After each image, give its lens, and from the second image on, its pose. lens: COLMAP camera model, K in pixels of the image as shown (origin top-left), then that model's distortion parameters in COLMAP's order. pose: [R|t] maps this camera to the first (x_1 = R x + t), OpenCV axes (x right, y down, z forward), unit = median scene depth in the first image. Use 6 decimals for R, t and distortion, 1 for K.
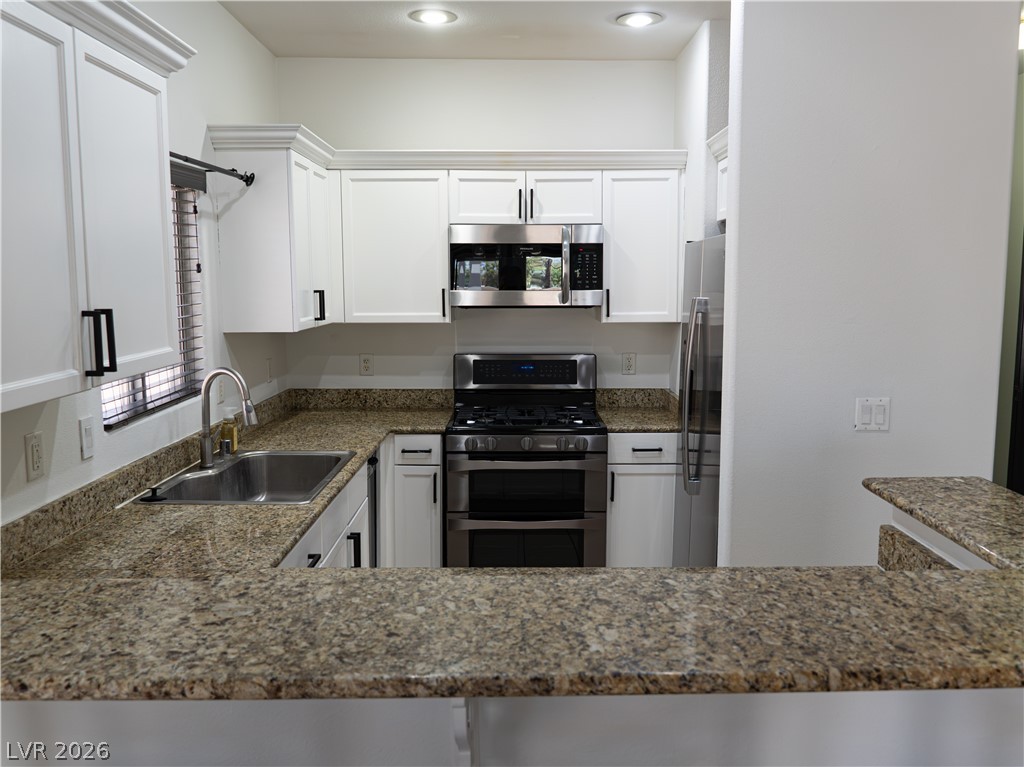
lens RADIAL K [[864.9, 0, 512.0], [0, 864.9, 383.5], [0, 0, 1]] dist [-0.001736, -0.008538]
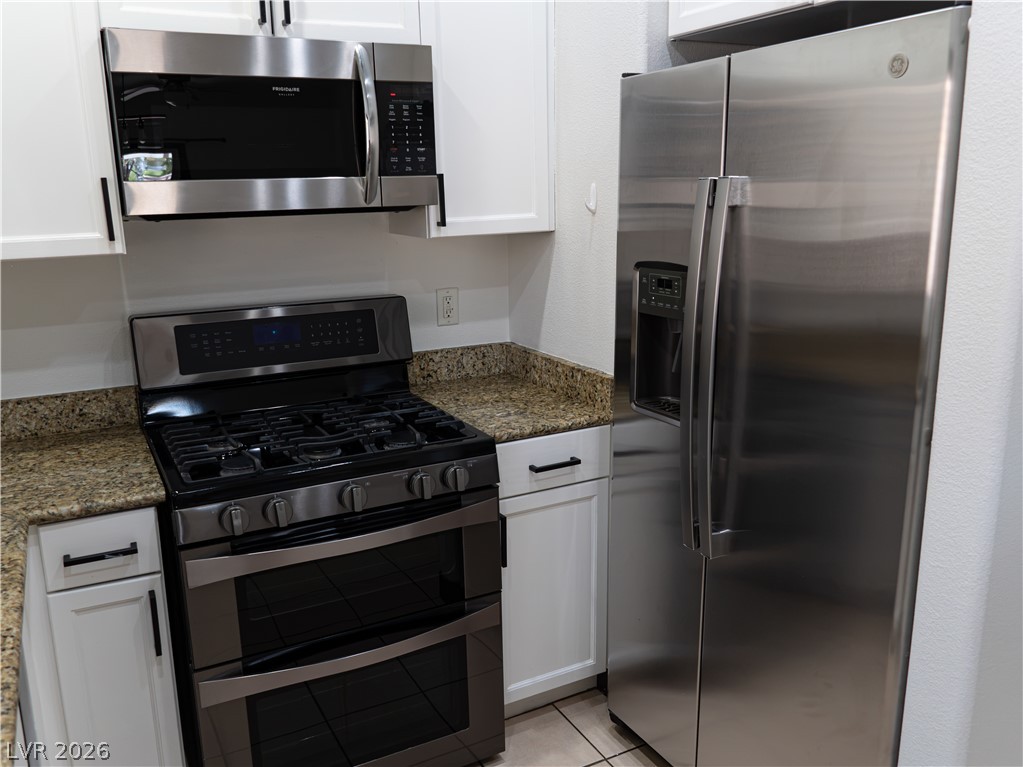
lens RADIAL K [[864.1, 0, 511.5], [0, 864.1, 383.5], [0, 0, 1]] dist [-0.001736, -0.008538]
pose [[0.883671, -0.122153, 0.451889, -0.109188], [0.076640, 0.990080, 0.117765, -0.040945], [-0.461792, -0.069433, 0.884267, 0.506091]]
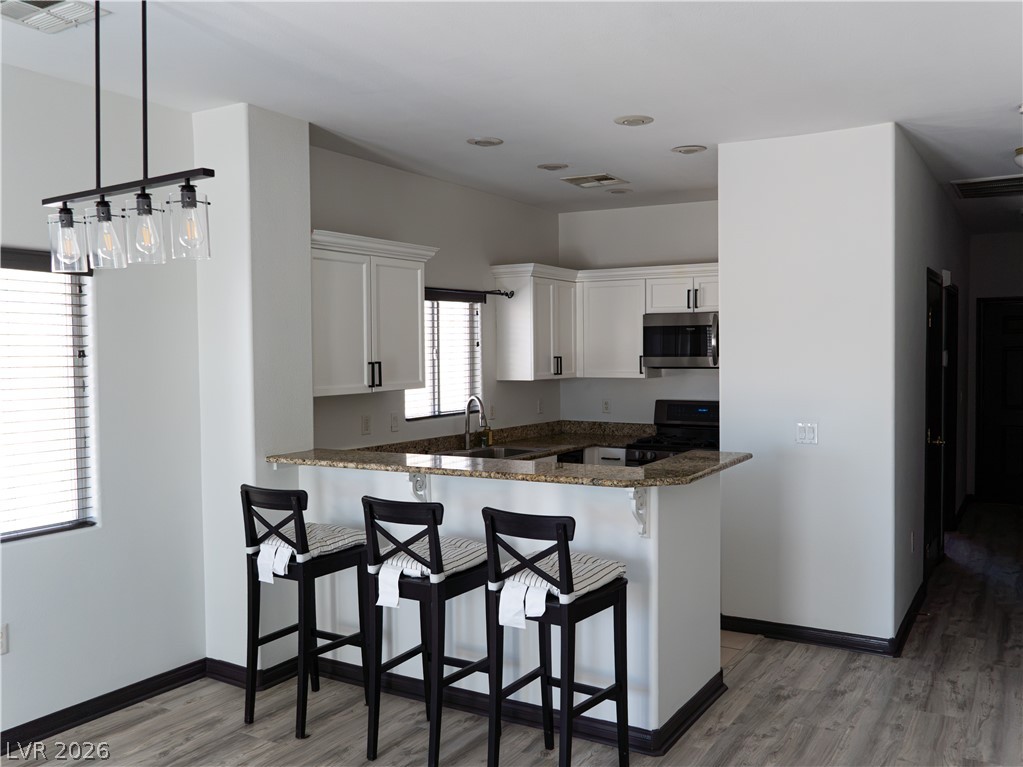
lens RADIAL K [[882.1, 0, 511.5], [0, 882.1, 383.5], [0, 0, 1]] dist [-0.045583, -0.003169]
pose [[0.854355, 0.013649, -0.519510, 0.543983], [-0.056832, 0.996113, -0.067292, 0.058253], [0.516572, 0.087017, 0.851811, -0.447735]]
